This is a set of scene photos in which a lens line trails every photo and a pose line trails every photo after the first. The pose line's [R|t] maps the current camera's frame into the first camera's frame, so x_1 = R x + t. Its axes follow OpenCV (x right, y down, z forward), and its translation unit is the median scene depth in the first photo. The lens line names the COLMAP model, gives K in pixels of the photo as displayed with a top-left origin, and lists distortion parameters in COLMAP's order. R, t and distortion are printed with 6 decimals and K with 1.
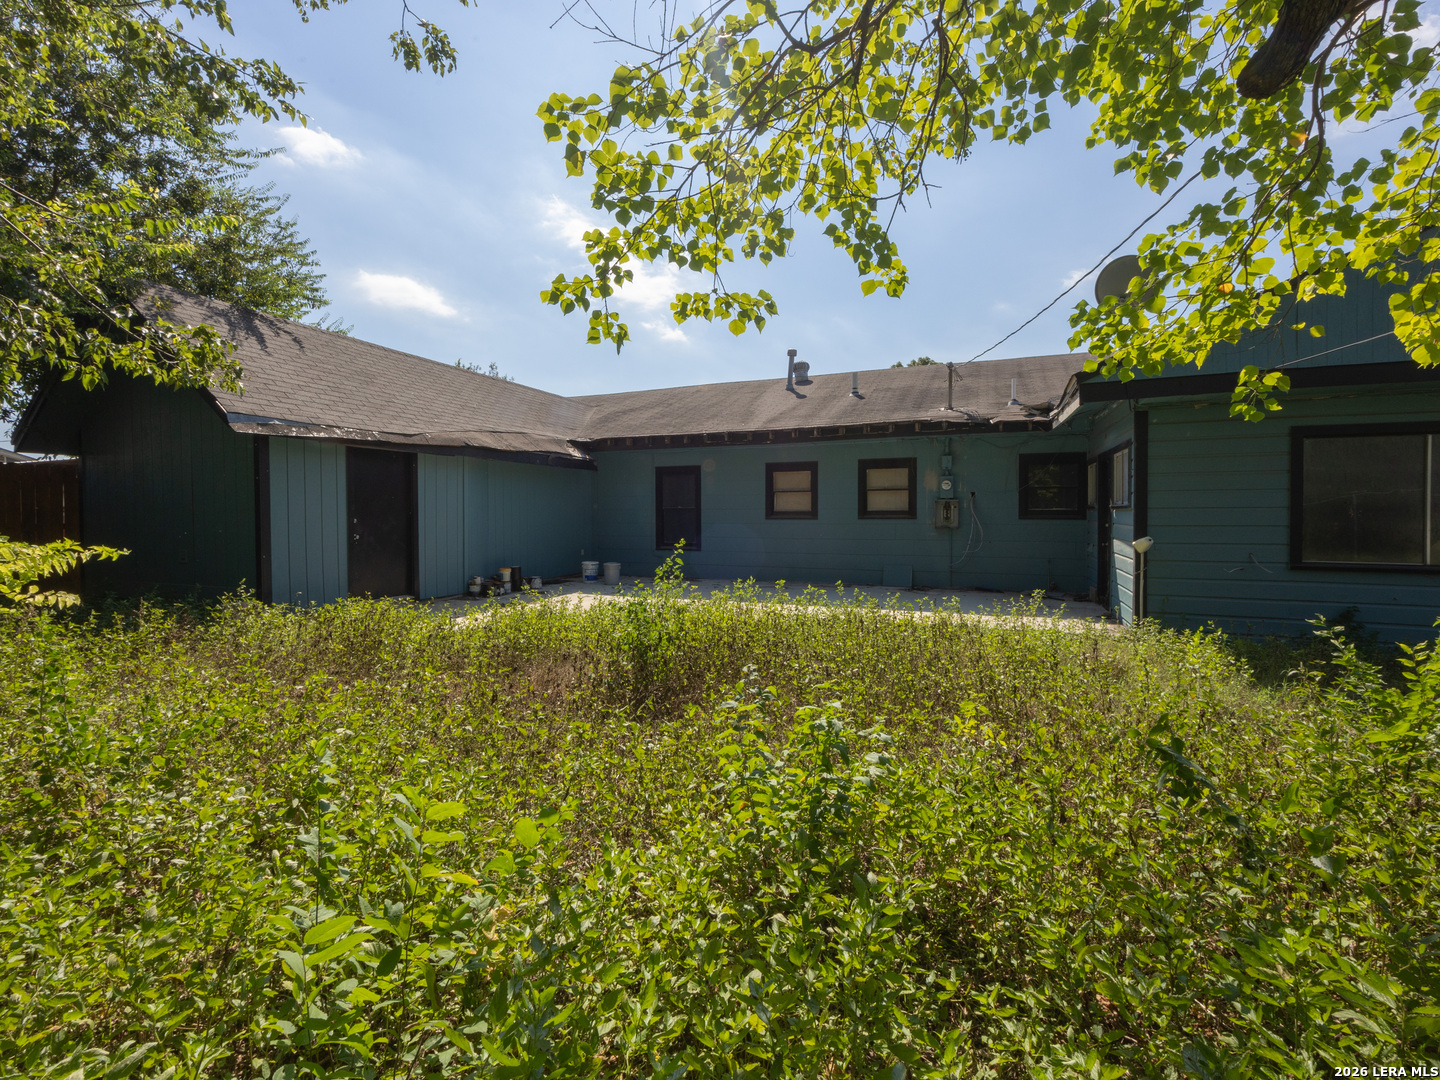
lens RADIAL K [[663.6, 0, 744.5], [0, 663.6, 534.1], [0, 0, 1]] dist [-0.003618, -0.000503]
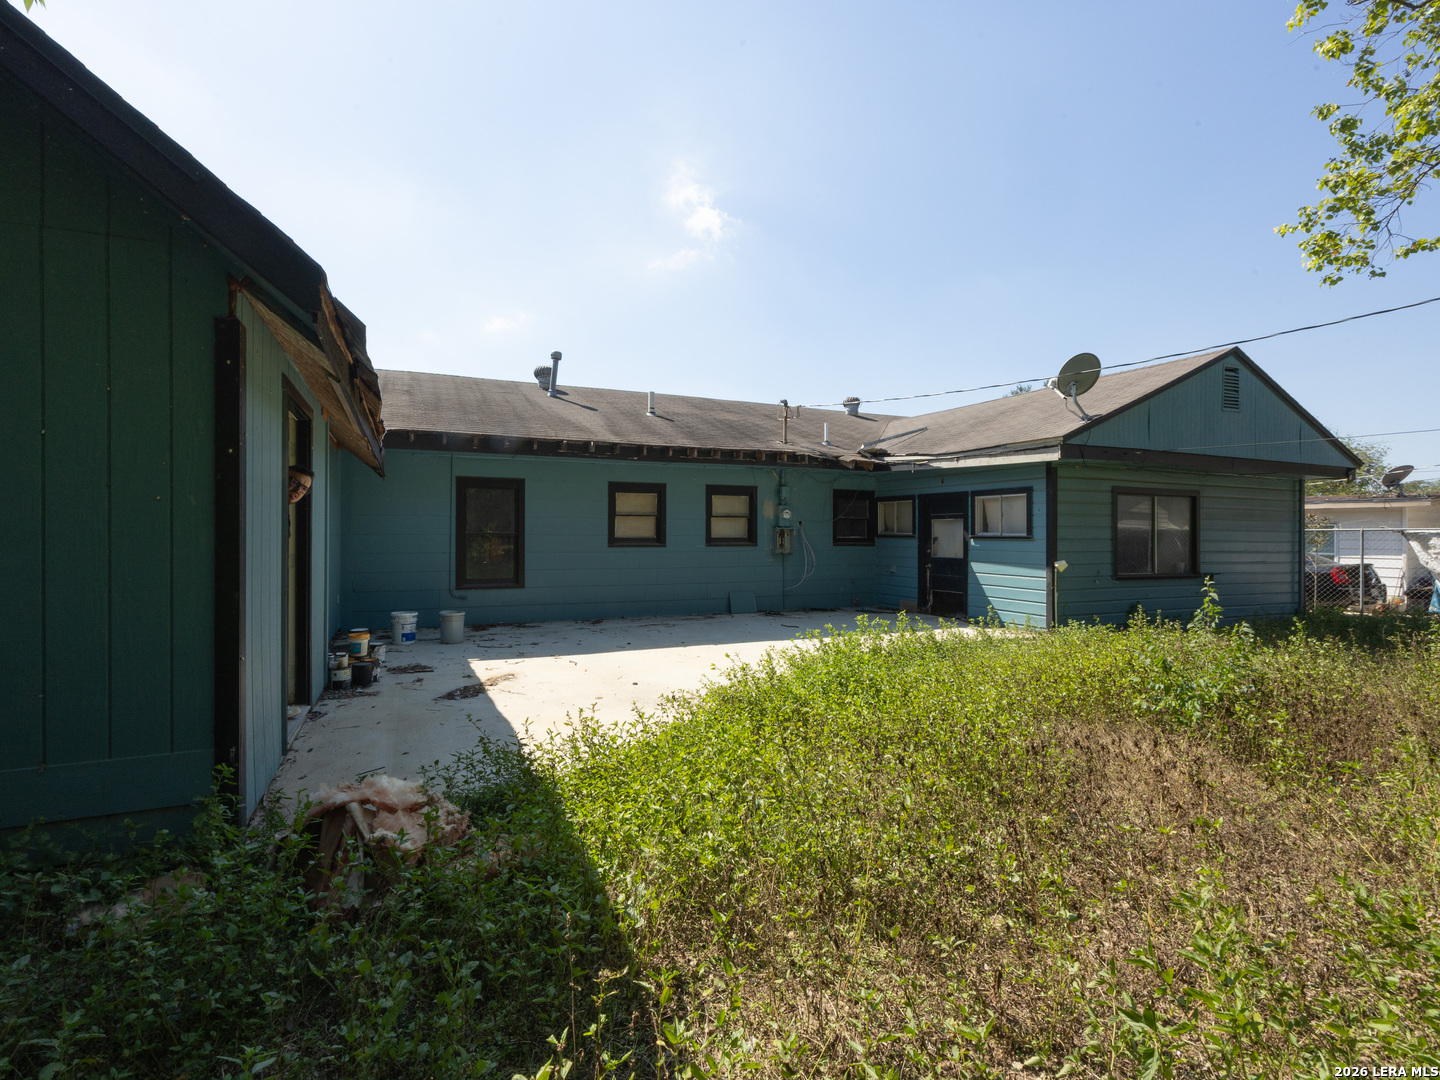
lens RADIAL K [[647.5, 0, 679.8], [0, 647.5, 535.2], [0, 0, 1]] dist [-0.002011, -0.000231]
pose [[0.718012, 0.006098, 0.696004, -0.527137], [0.016088, 0.999549, -0.025354, -0.016167], [-0.695845, 0.029402, 0.717590, 0.365356]]
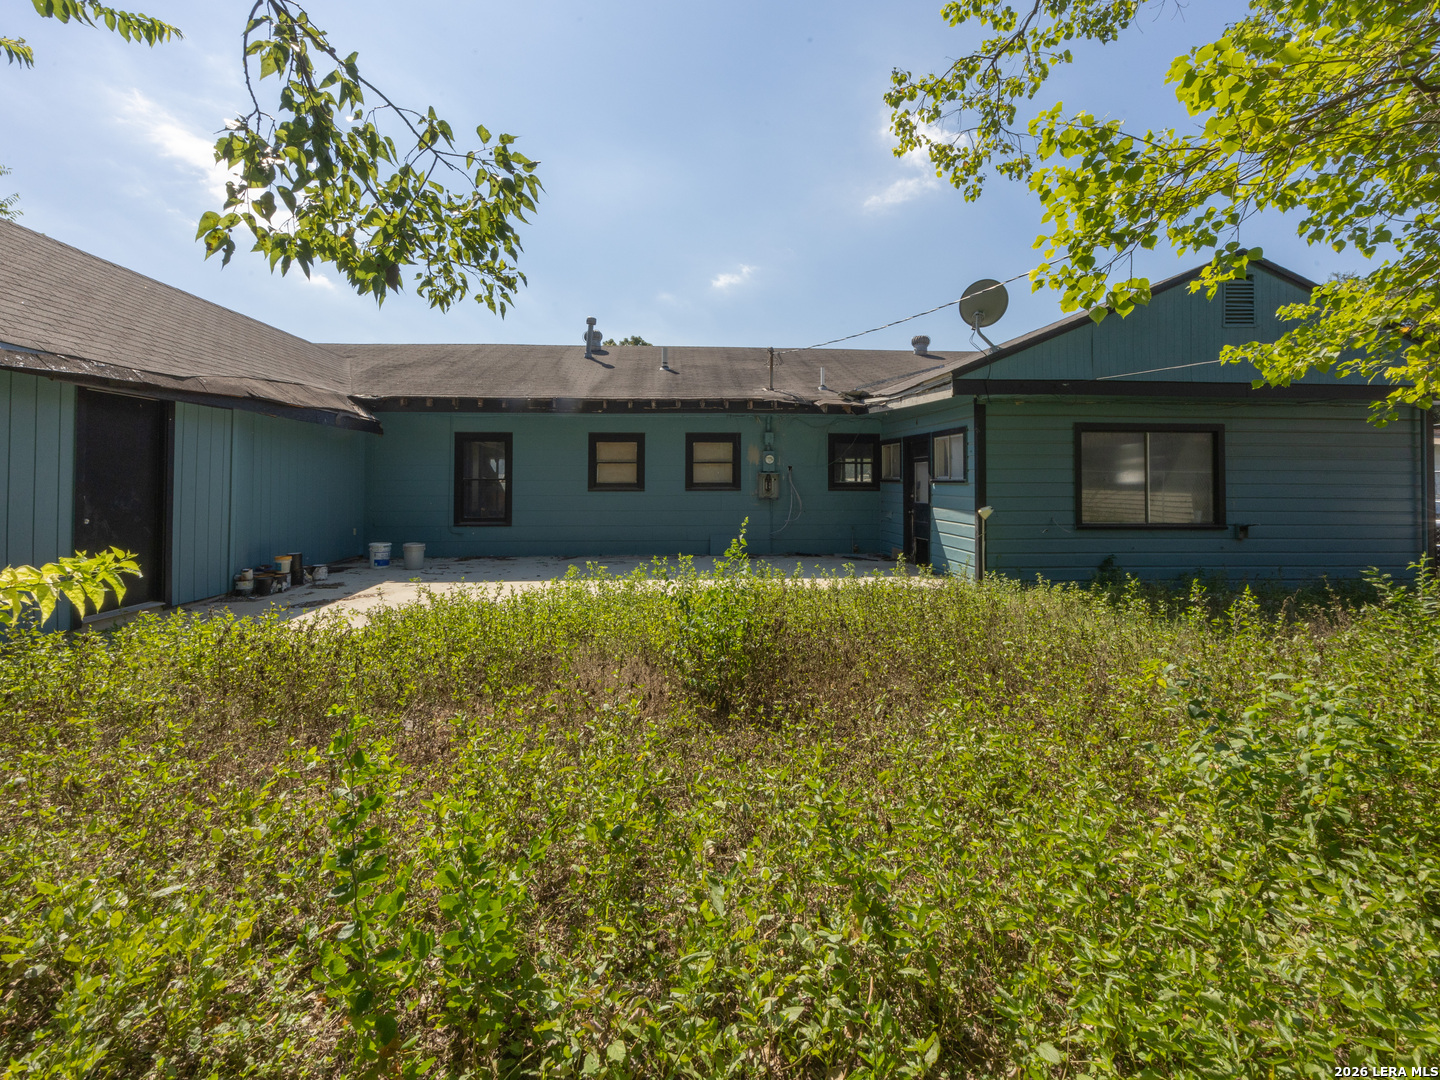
lens RADIAL K [[644.5, 0, 727.5], [0, 644.5, 471.6], [0, 0, 1]] dist [-0.001215, 0.000080]
pose [[0.897090, 0.010069, 0.441733, -0.216039], [0.011248, 0.998896, -0.045613, -0.006639], [-0.441705, 0.045888, 0.895986, 0.086910]]
